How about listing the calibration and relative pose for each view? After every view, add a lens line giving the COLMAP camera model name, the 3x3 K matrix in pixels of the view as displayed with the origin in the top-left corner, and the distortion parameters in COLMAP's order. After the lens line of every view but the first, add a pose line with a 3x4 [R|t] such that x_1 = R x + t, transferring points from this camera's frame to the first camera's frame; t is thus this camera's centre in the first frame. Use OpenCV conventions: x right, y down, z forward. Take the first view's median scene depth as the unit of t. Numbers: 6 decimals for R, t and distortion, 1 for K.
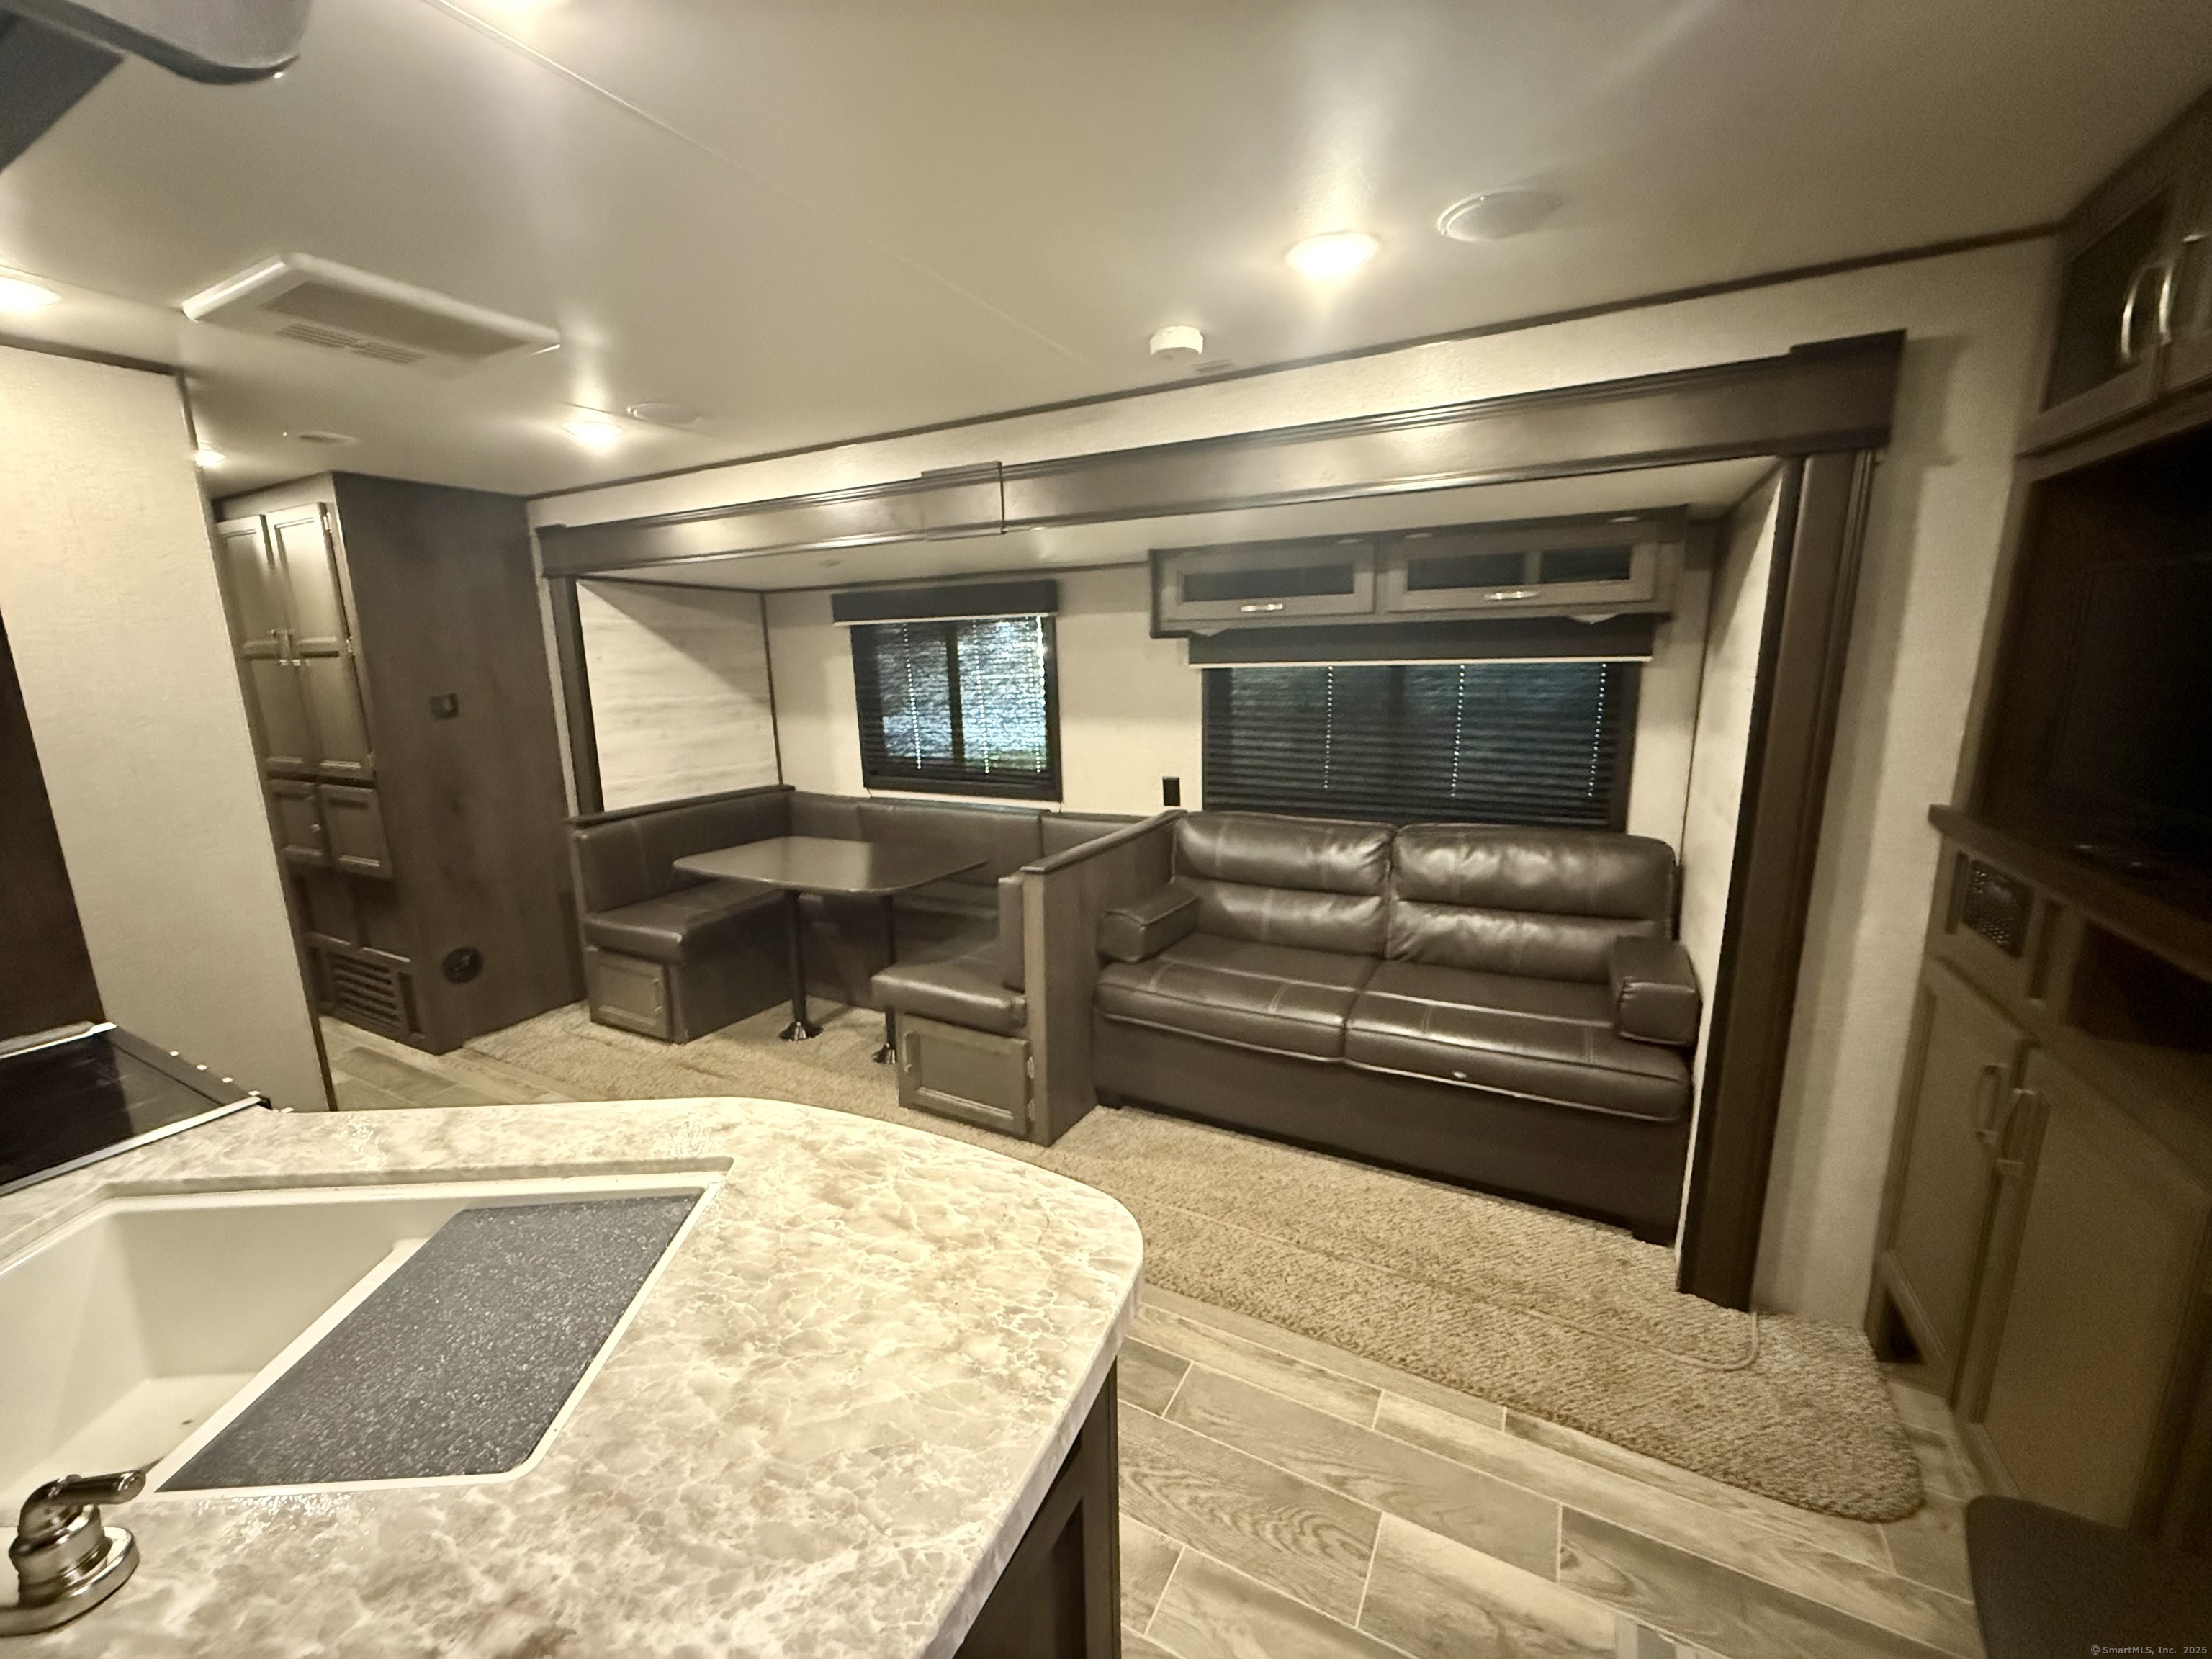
lens RADIAL K [[882.2, 0, 1103.4], [0, 882.2, 830.2], [0, 0, 1]] dist [0.000238, -0.000067]
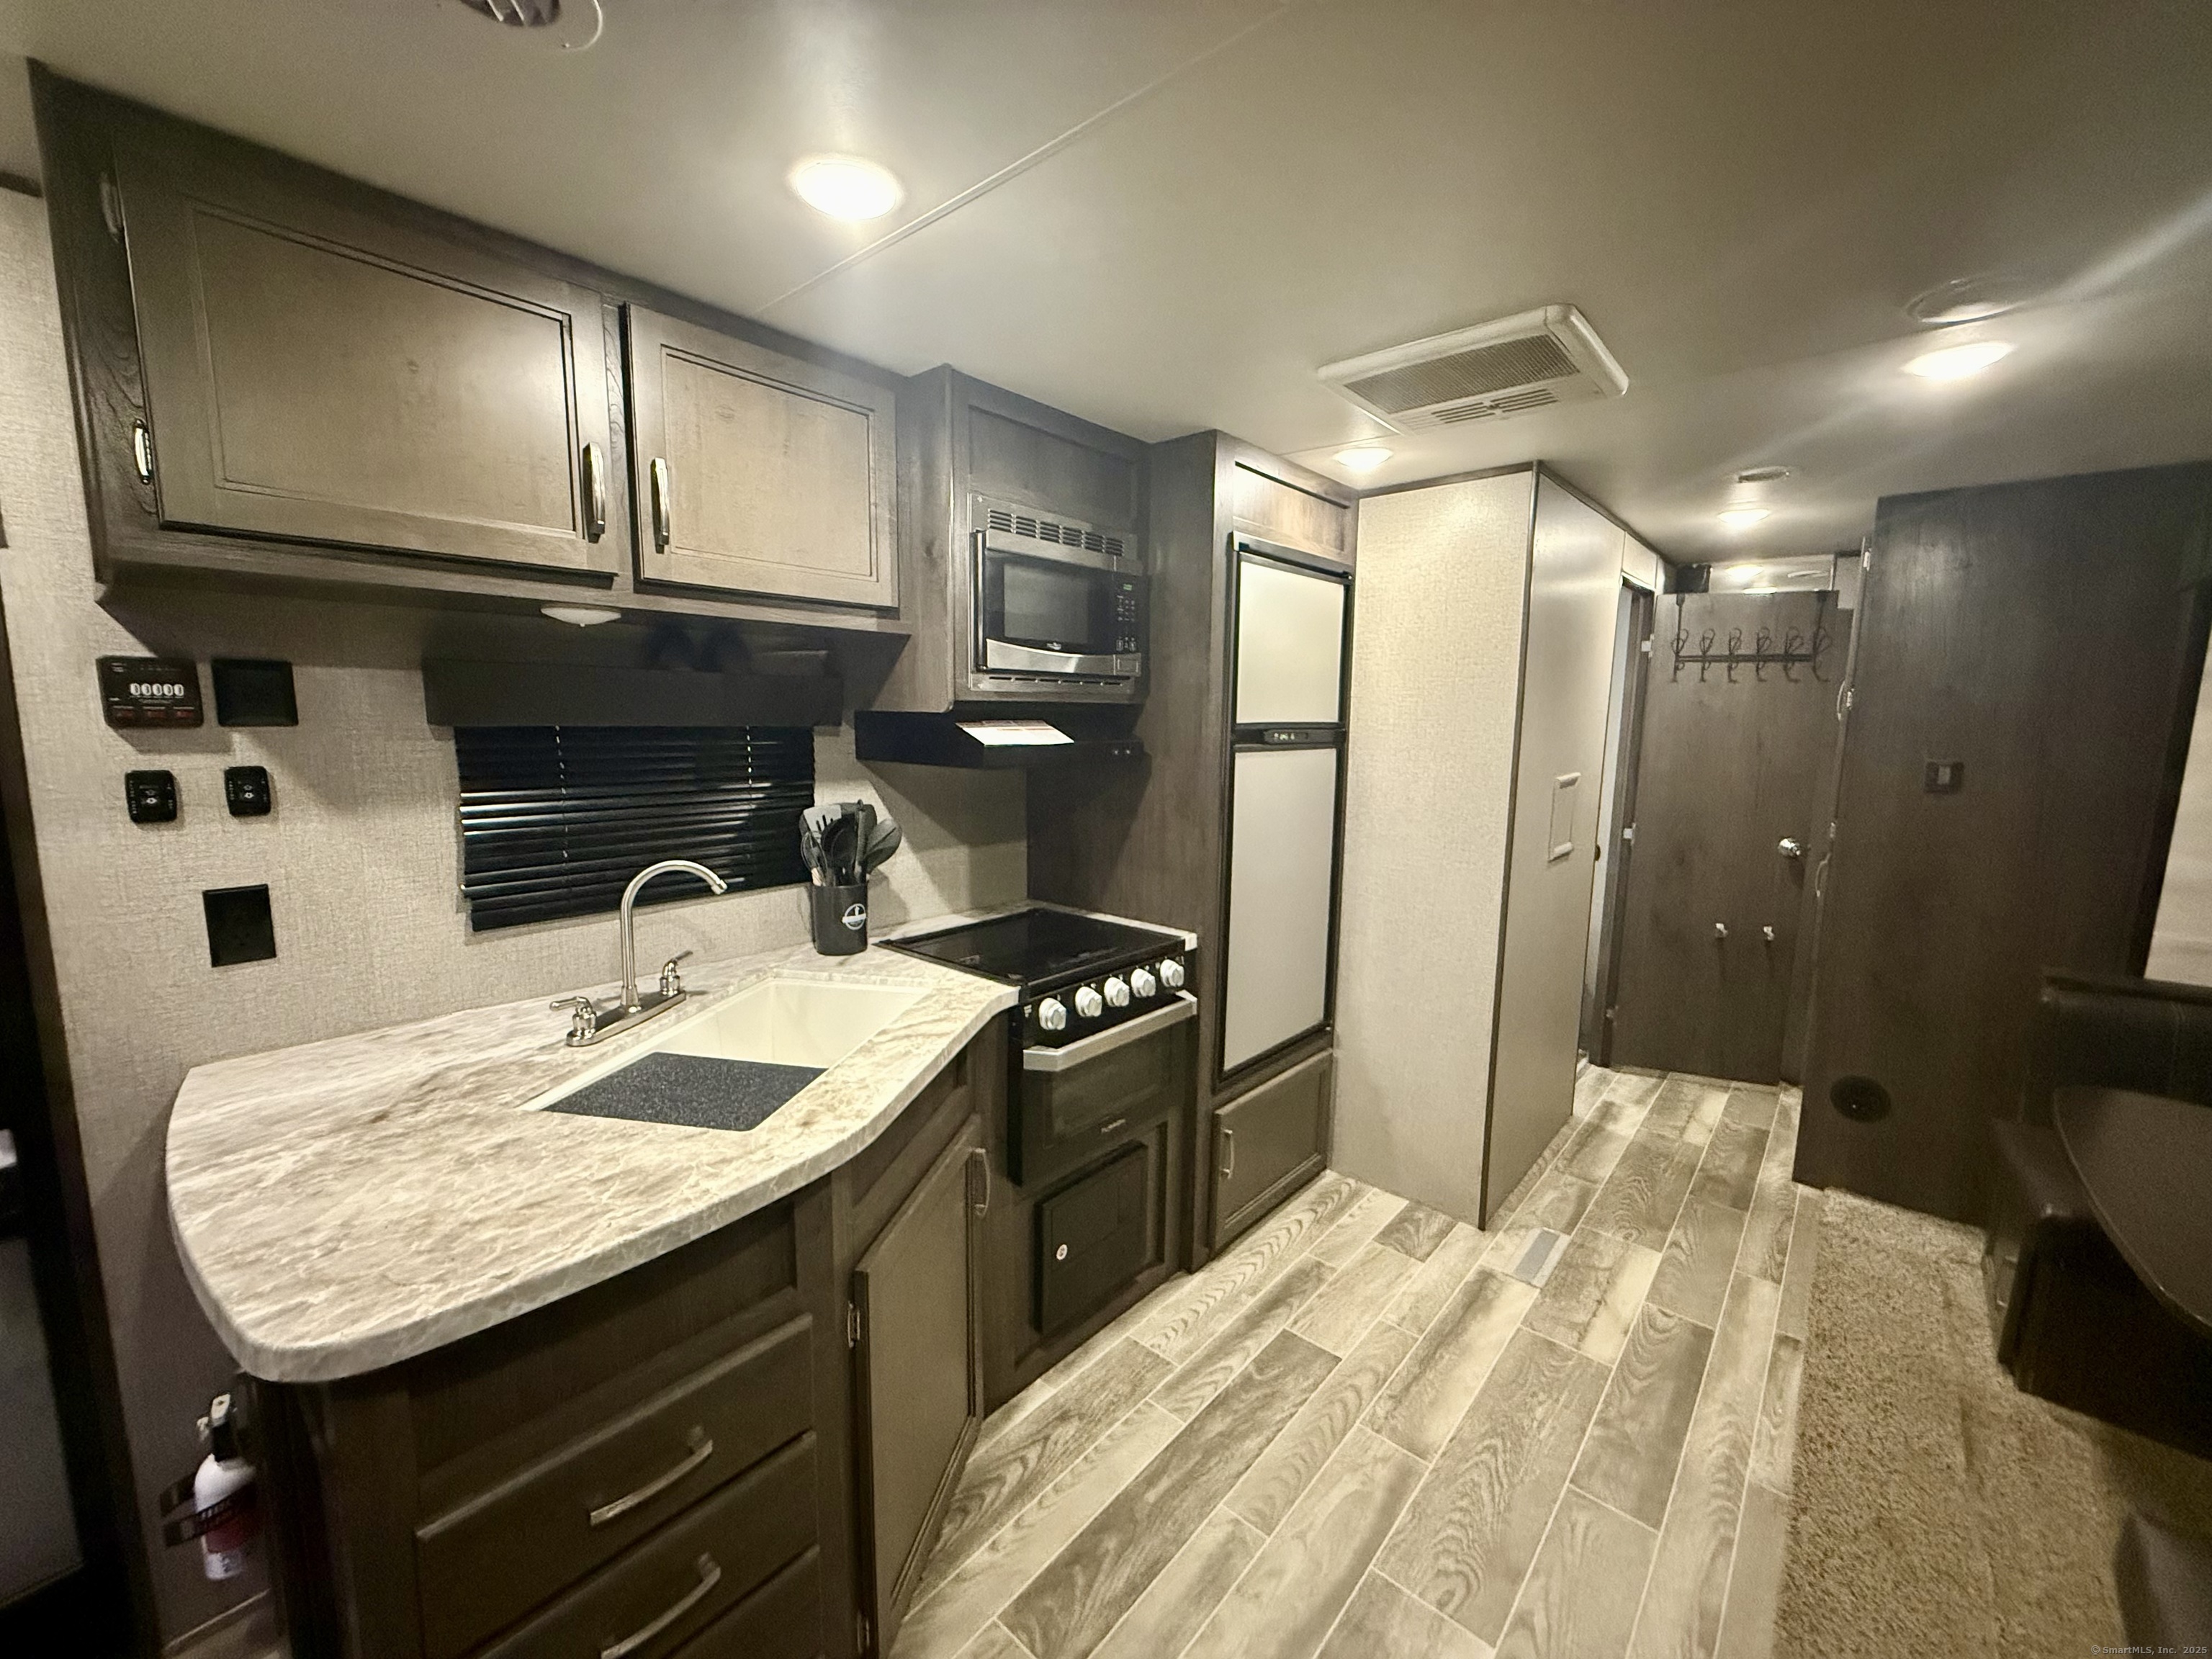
lens RADIAL K [[882.2, 0, 1102.6], [0, 882.2, 833.9], [0, 0, 1]] dist [0.000238, -0.000067]
pose [[-0.228632, 0.150865, -0.961752, 0.195472], [-0.200504, 0.959441, 0.198167, -0.120801], [0.952641, 0.238143, -0.189110, 0.566022]]
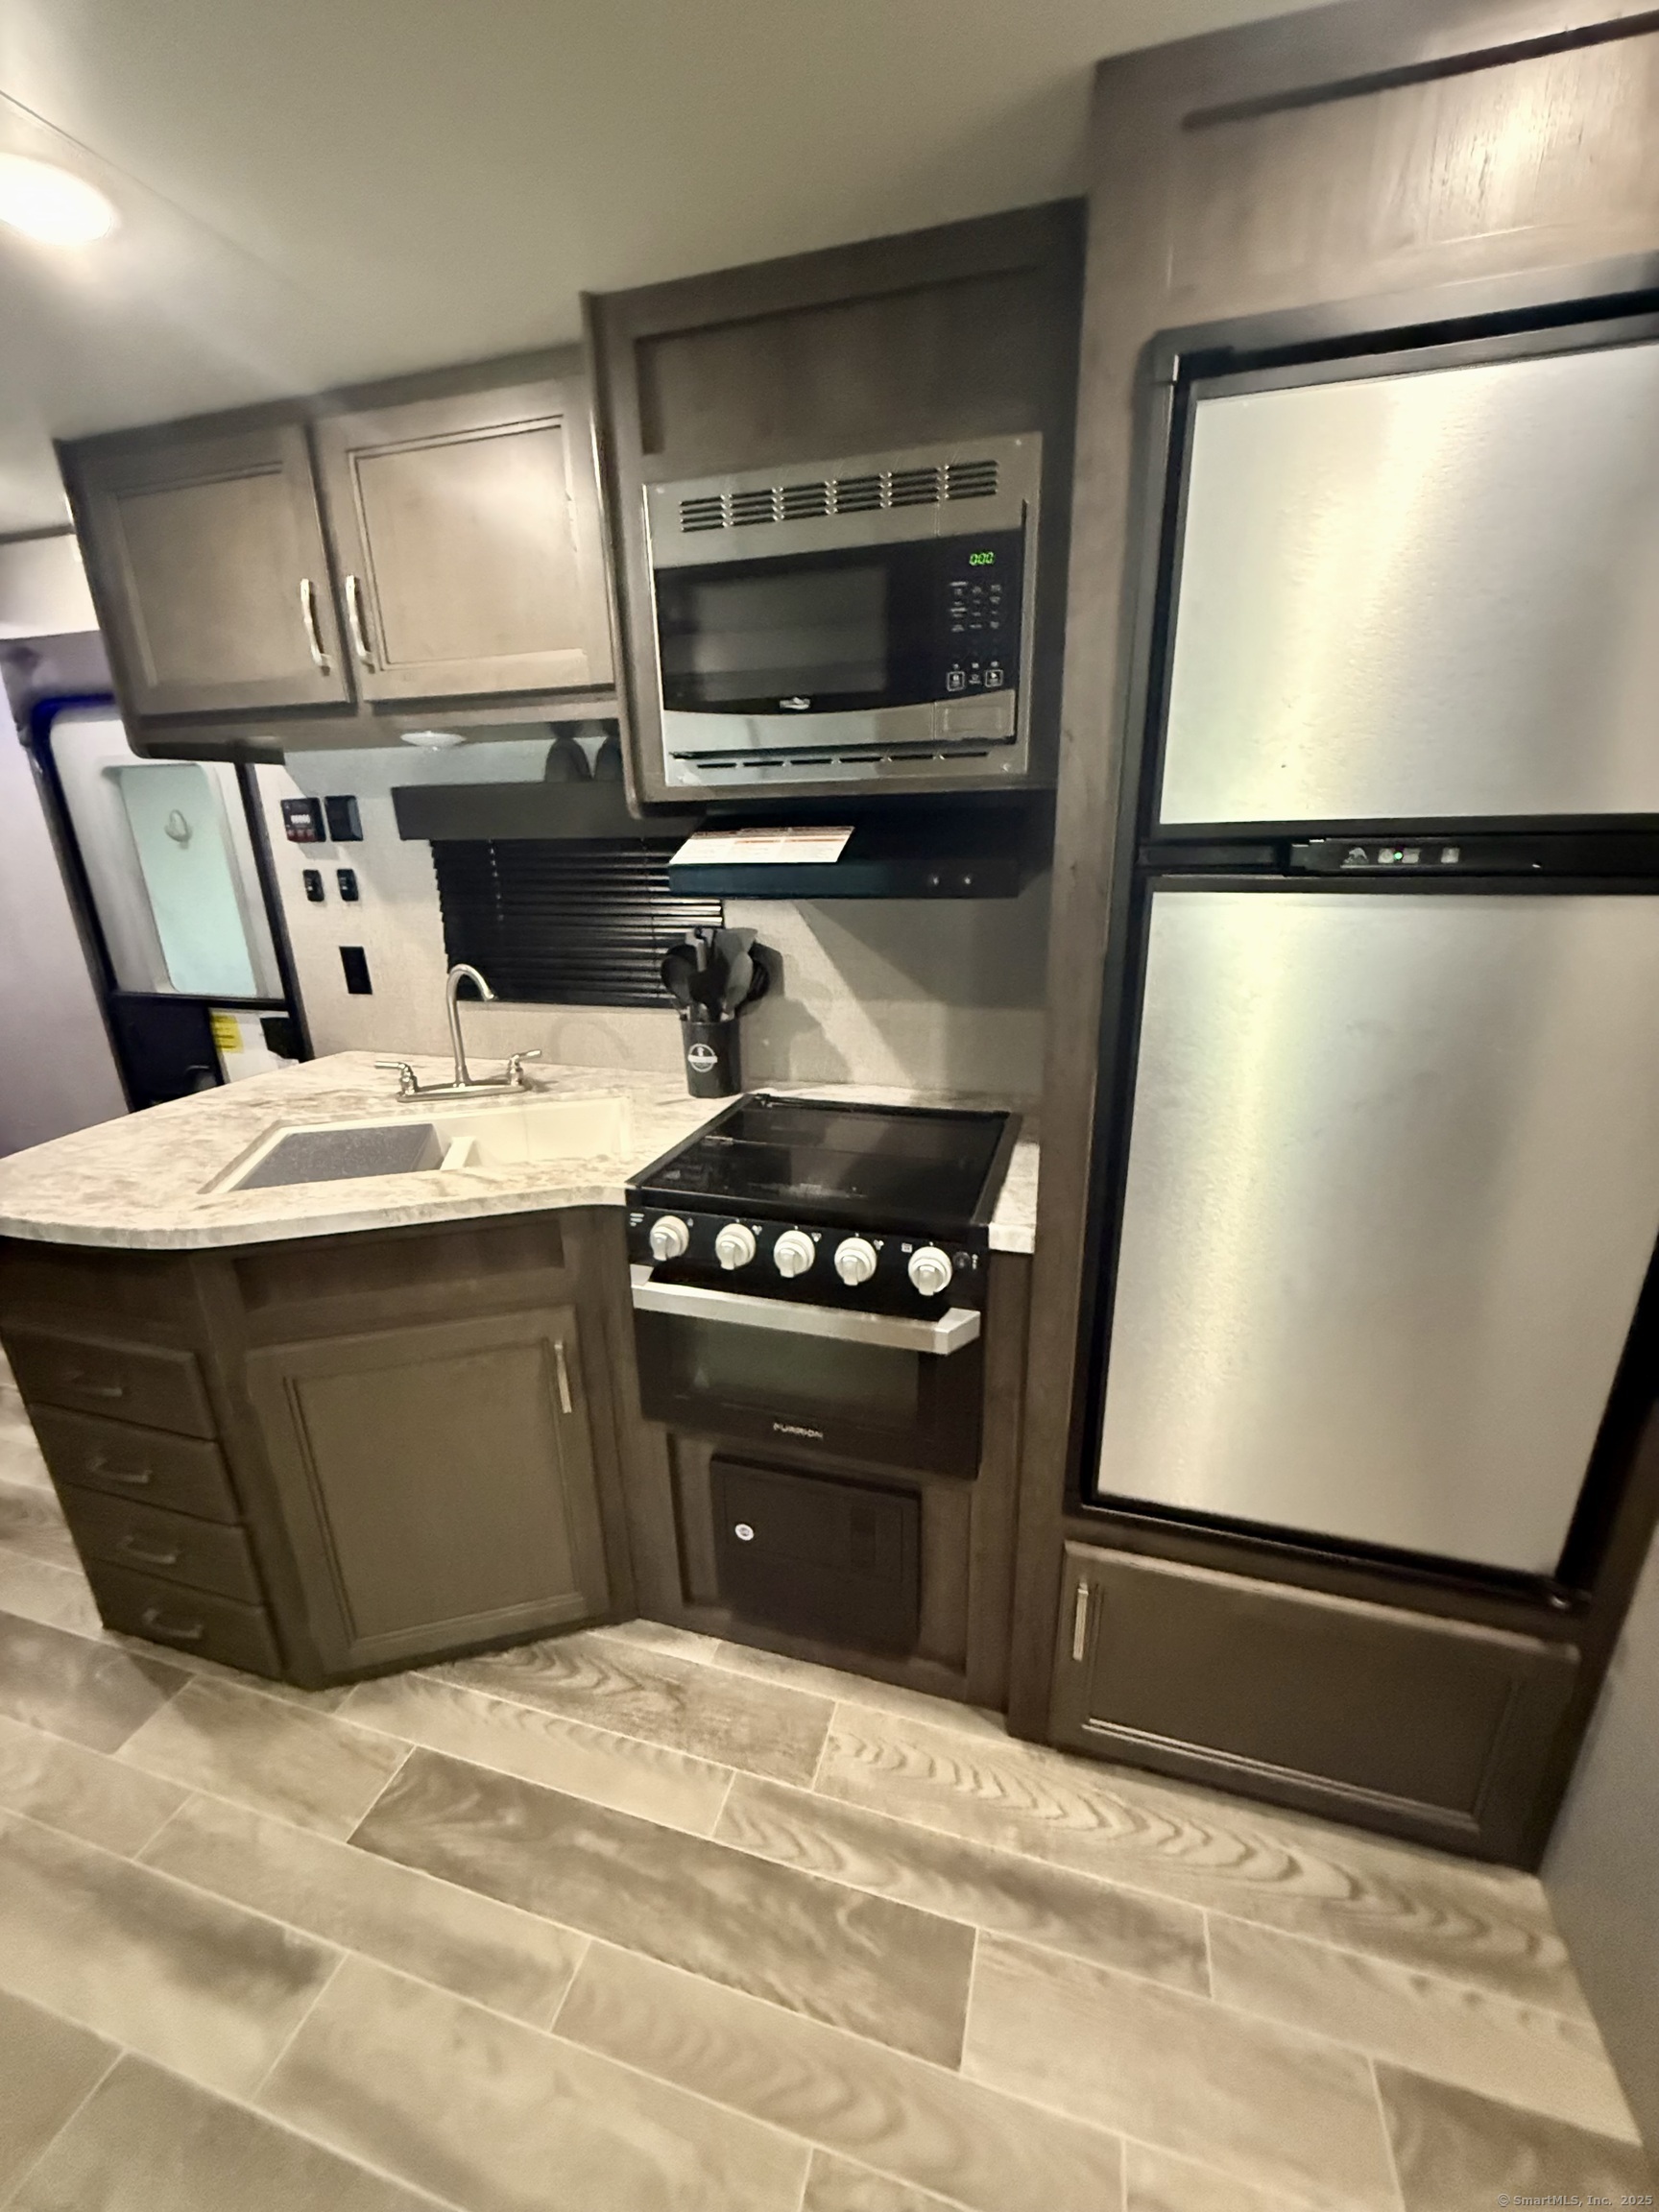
lens RADIAL K [[882.2, 0, 826.5], [0, 882.2, 1102.3], [0, 0, 1]] dist [0.000238, -0.000067]
pose [[-0.978612, 0.103953, -0.177518, -0.421223], [0.003129, 0.870353, 0.492419, -0.161851], [0.205692, 0.481331, -0.852063, 0.841202]]
